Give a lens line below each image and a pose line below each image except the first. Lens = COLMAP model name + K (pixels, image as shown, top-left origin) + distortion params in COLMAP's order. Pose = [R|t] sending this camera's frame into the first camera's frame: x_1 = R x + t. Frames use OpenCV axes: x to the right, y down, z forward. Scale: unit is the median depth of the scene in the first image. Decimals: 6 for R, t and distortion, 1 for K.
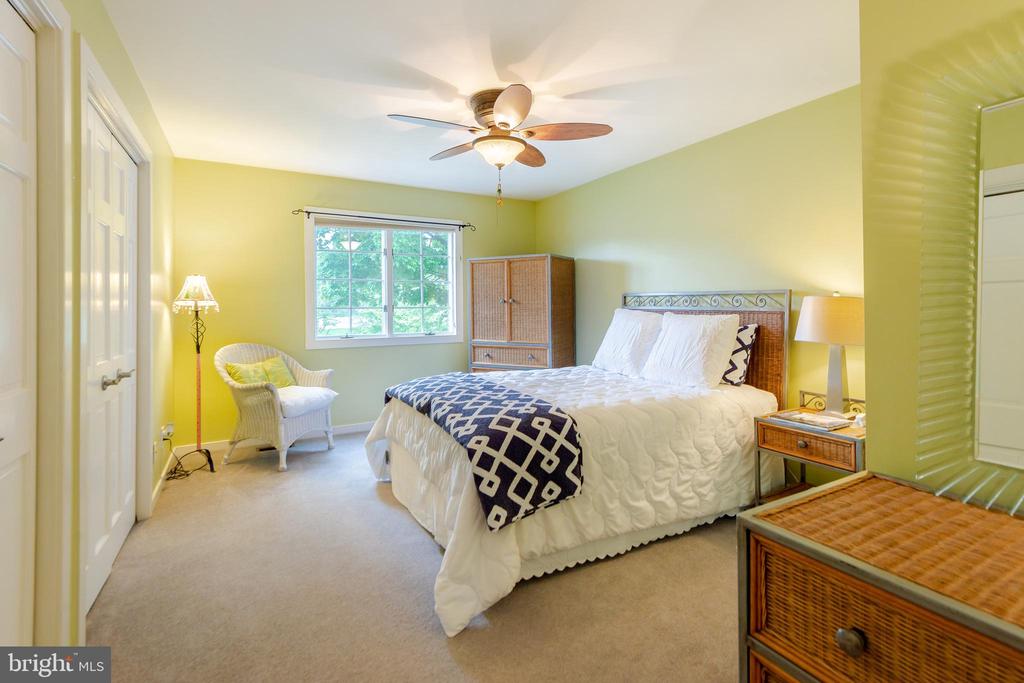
lens RADIAL K [[471.0, 0, 511.9], [0, 471.0, 301.6], [0, 0, 1]] dist [0.000353, 0.000010]
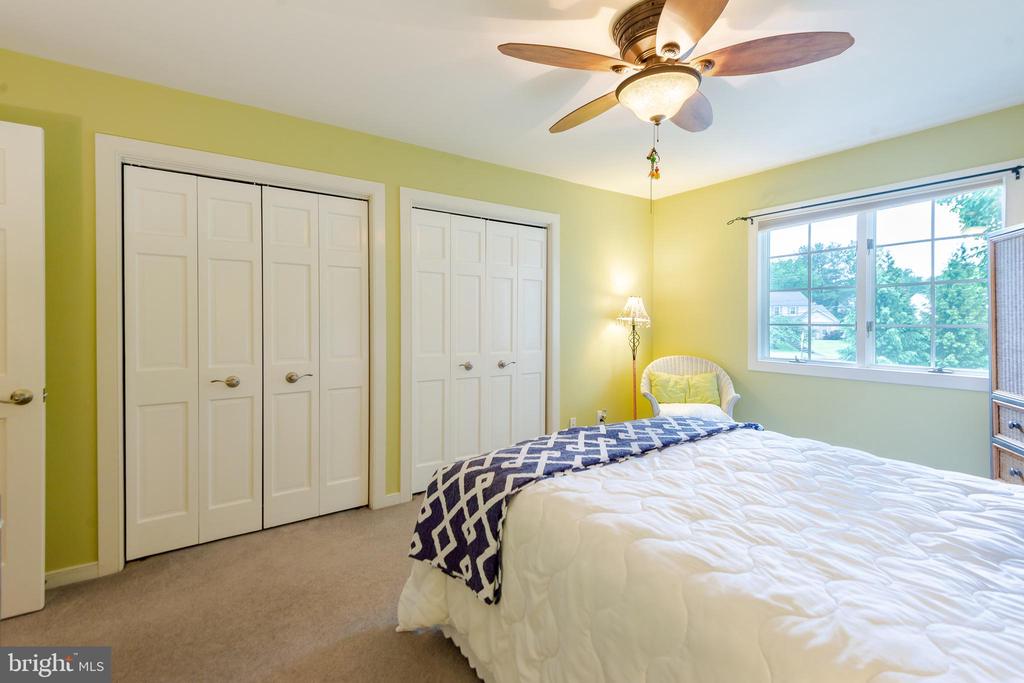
lens RADIAL K [[456.1, 0, 527.1], [0, 456.1, 322.1], [0, 0, 1]] dist [0.000056, -0.000100]
pose [[0.112396, 0.009501, -0.993618, 0.556702], [0.008216, 0.999911, 0.010491, -0.004070], [0.993629, -0.009343, 0.112308, 0.681891]]
